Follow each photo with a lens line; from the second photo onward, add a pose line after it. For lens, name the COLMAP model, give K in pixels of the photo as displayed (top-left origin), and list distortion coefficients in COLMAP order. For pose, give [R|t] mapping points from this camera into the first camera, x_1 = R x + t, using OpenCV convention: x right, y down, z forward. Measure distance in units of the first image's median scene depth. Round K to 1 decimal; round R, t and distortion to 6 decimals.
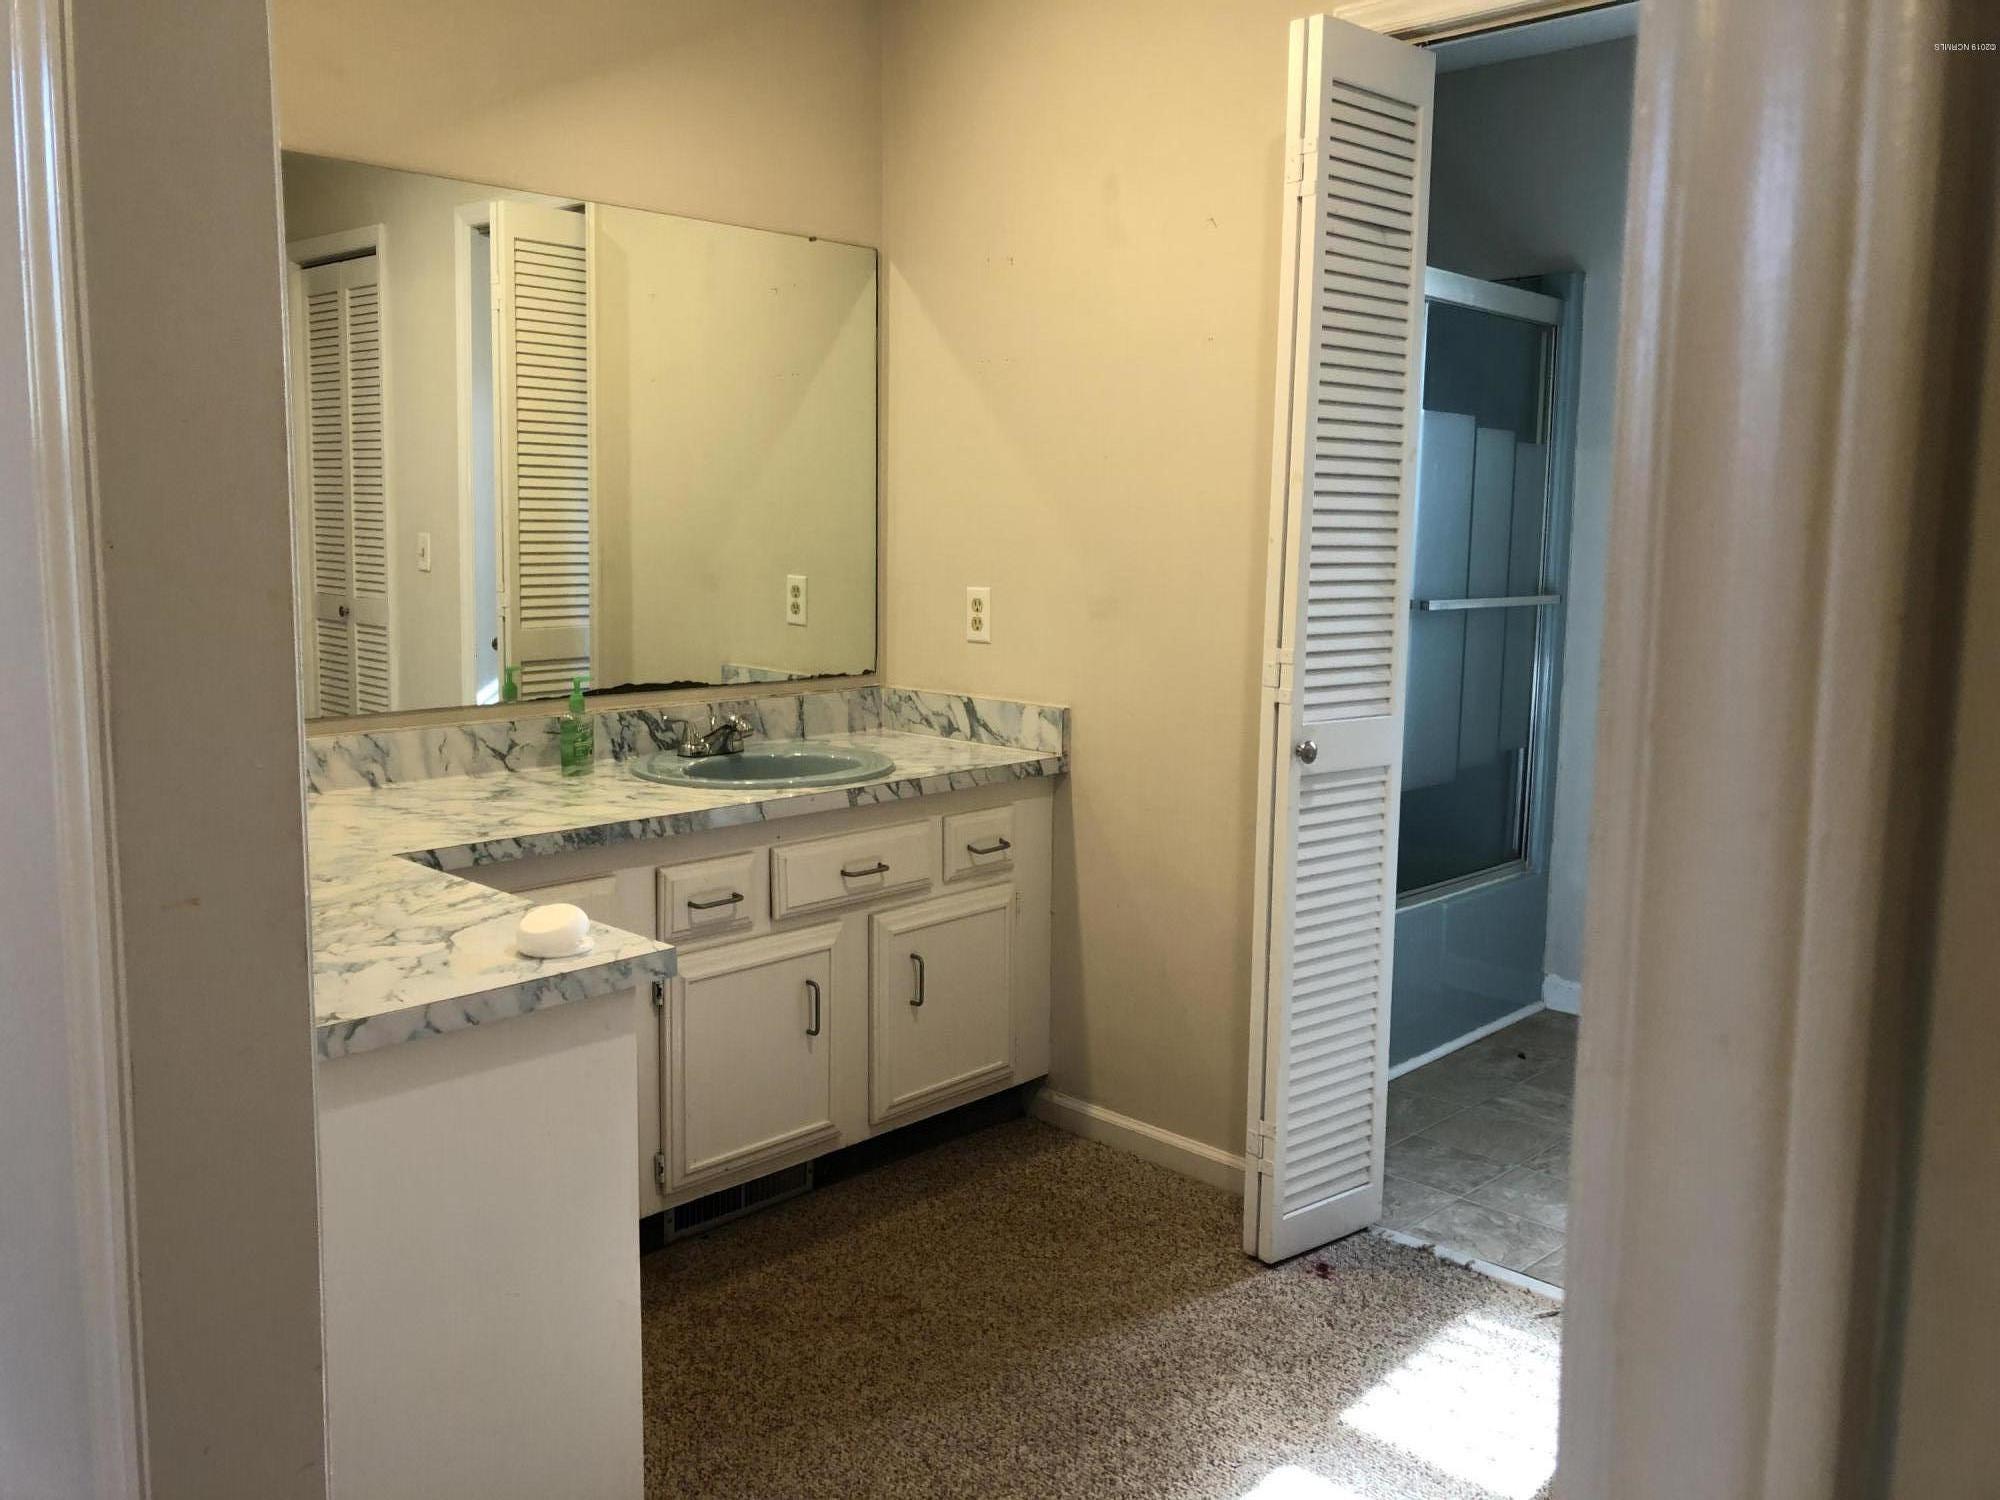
lens RADIAL K [[1602.2, 0, 996.7], [0, 1602.2, 715.9], [0, 0, 1]] dist [-0.032616, -0.002103]
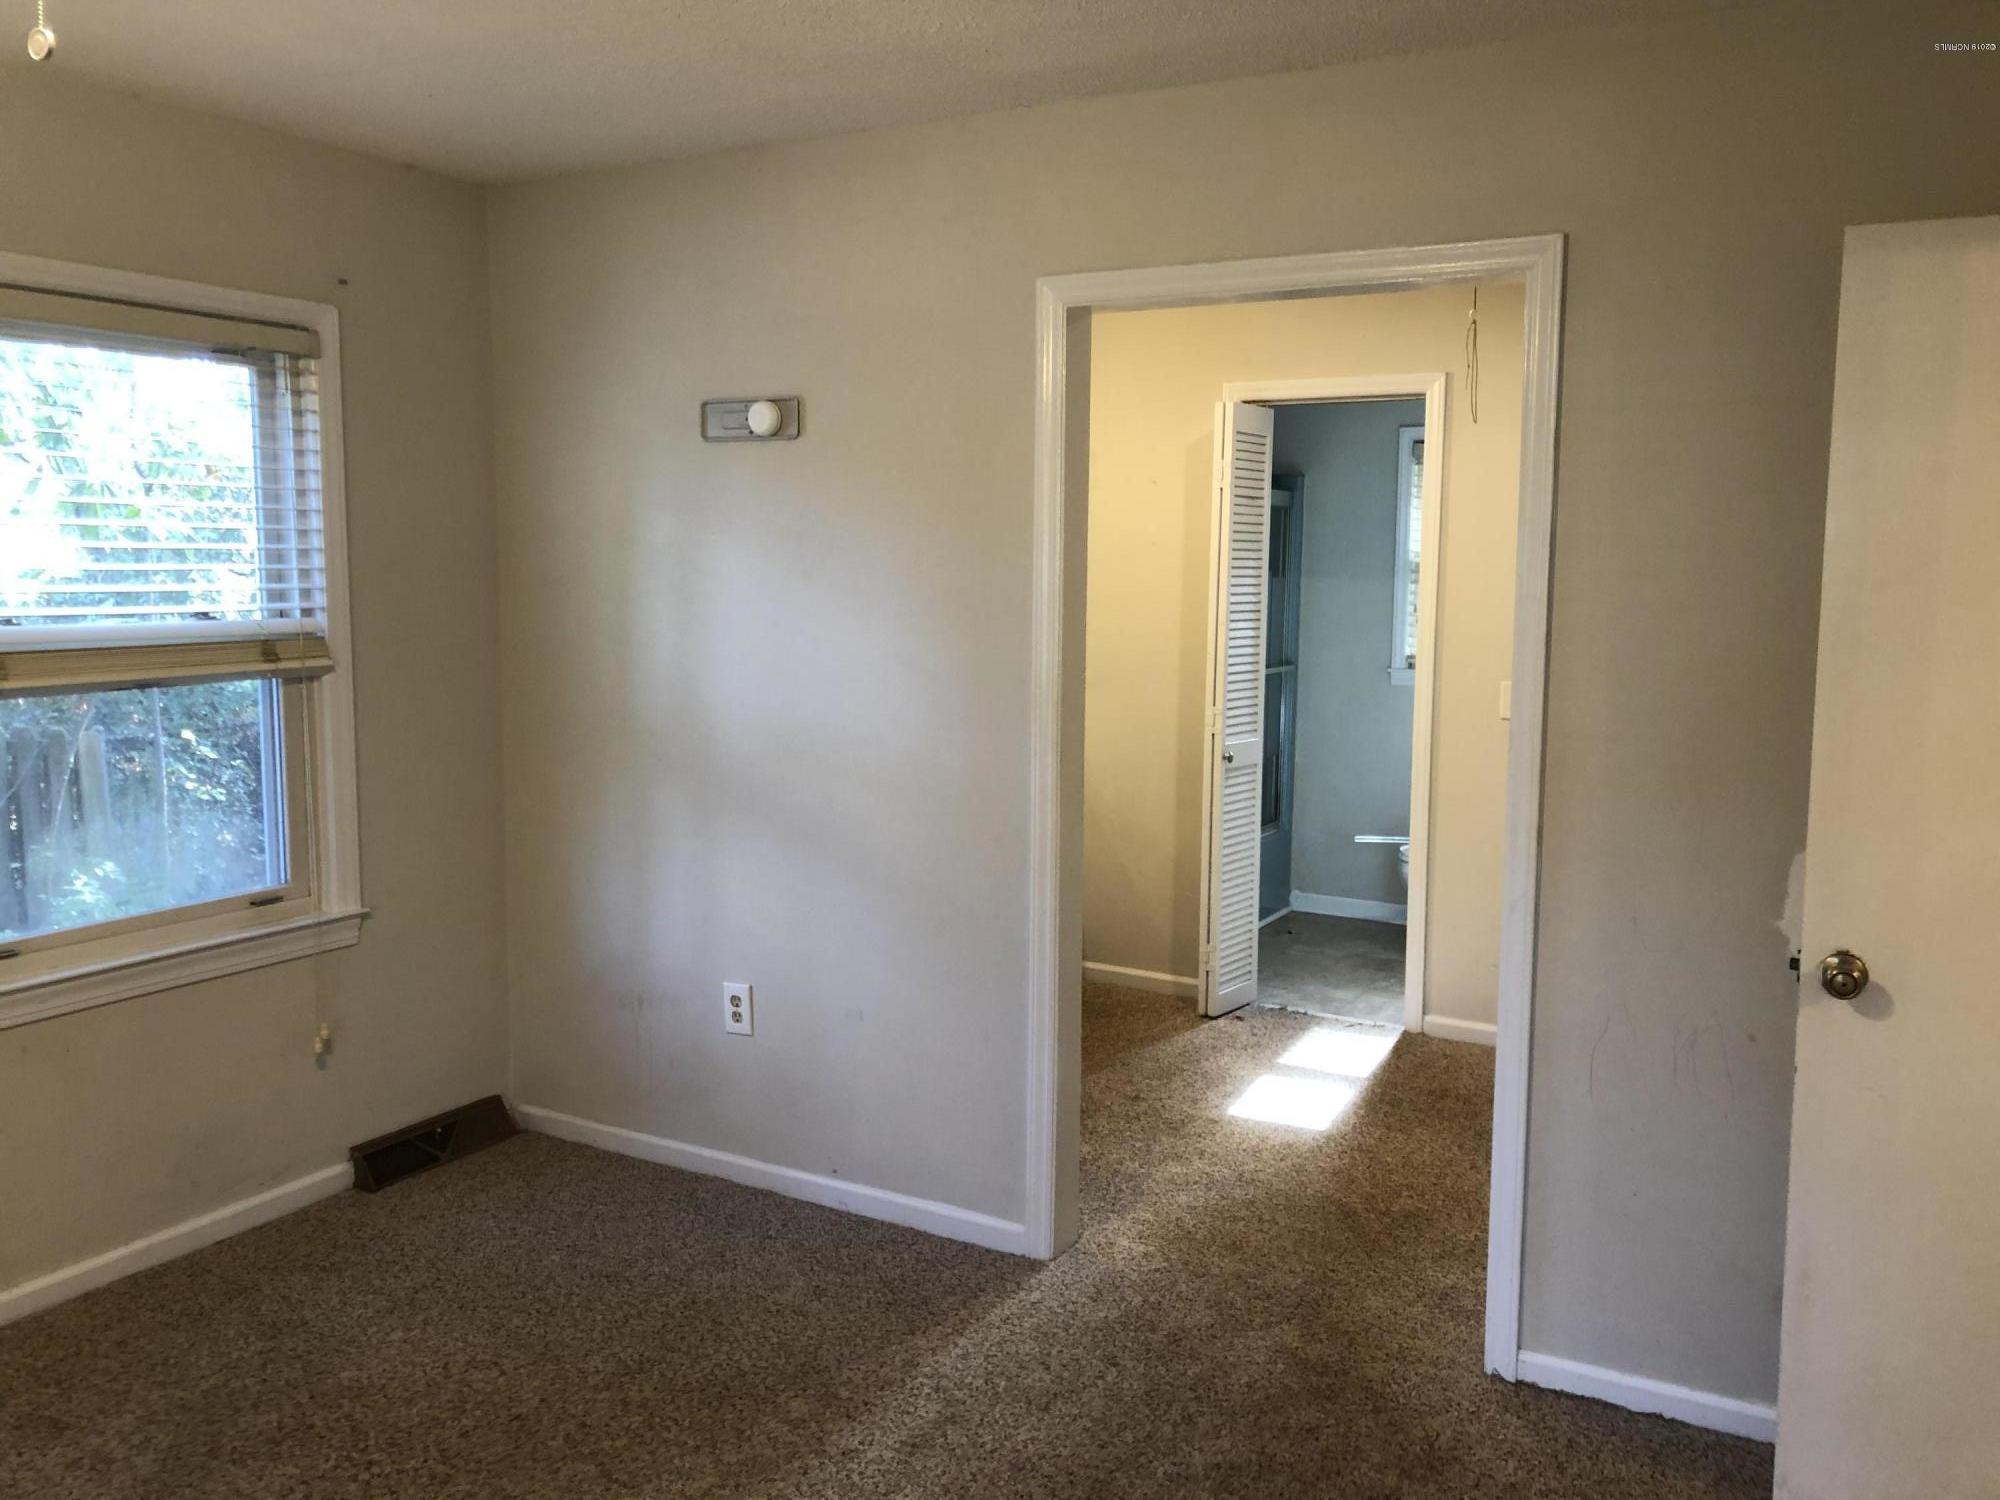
lens RADIAL K [[1619.8, 0, 988.4], [0, 1619.8, 749.0], [0, 0, 1]] dist [0.044503, -0.037291]
pose [[0.968254, -0.035216, 0.247474, -0.584414], [0.035158, 0.999371, 0.004656, -0.007985], [-0.247482, 0.004192, 0.968883, -0.880433]]
